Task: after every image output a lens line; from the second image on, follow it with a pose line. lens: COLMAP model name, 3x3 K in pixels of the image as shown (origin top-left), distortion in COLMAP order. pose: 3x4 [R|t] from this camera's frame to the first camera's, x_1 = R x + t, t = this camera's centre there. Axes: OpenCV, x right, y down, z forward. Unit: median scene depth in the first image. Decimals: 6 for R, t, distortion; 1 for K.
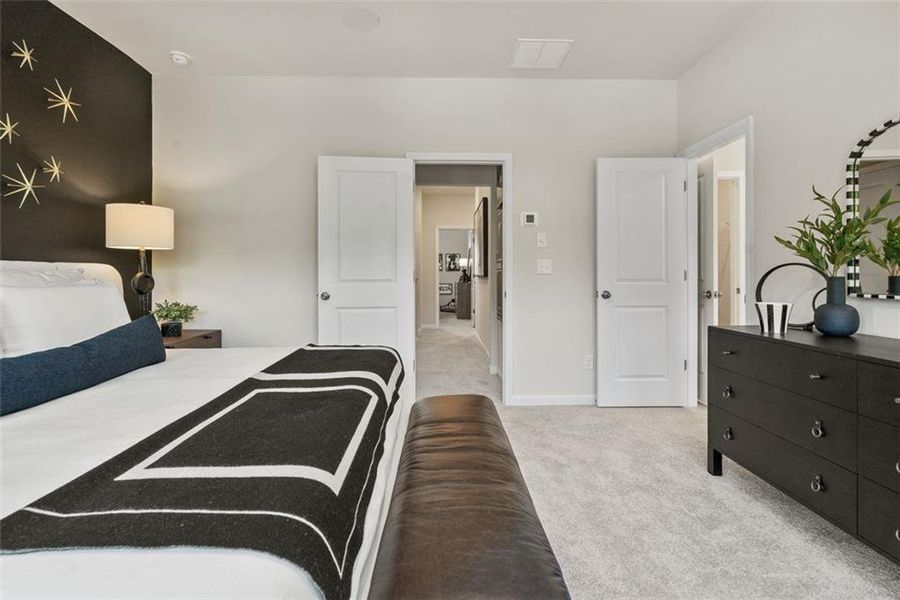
lens RADIAL K [[416.2, 0, 445.3], [0, 416.2, 277.7], [0, 0, 1]] dist [-0.000548, 0.000041]
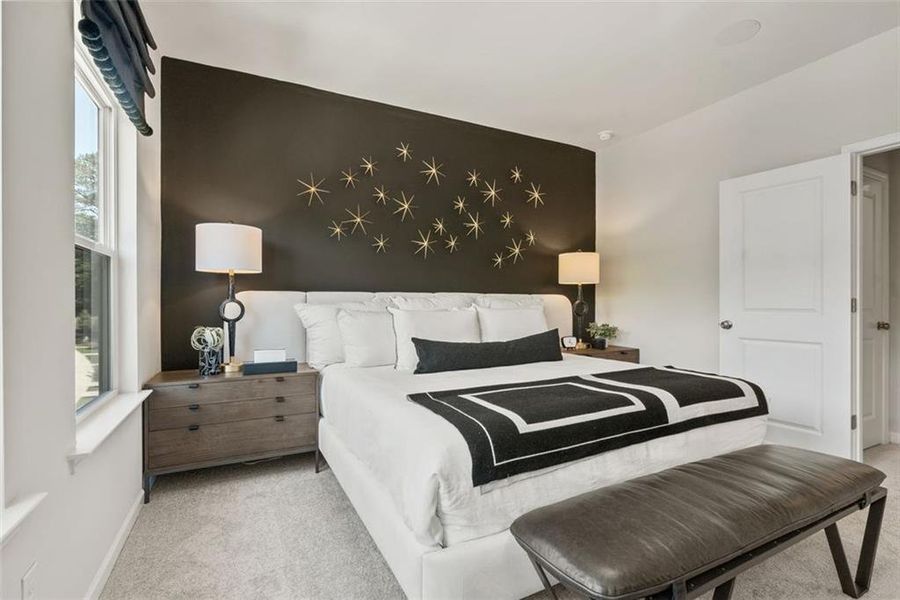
lens RADIAL K [[415.6, 0, 450.0], [0, 415.6, 300.0], [0, 0, 1]] dist [0.000727, 0.000205]
pose [[0.439618, -0.001897, -0.898183, 0.313498], [-0.009265, 0.999935, -0.006646, -0.001027], [0.898137, 0.011243, 0.439572, -0.001308]]
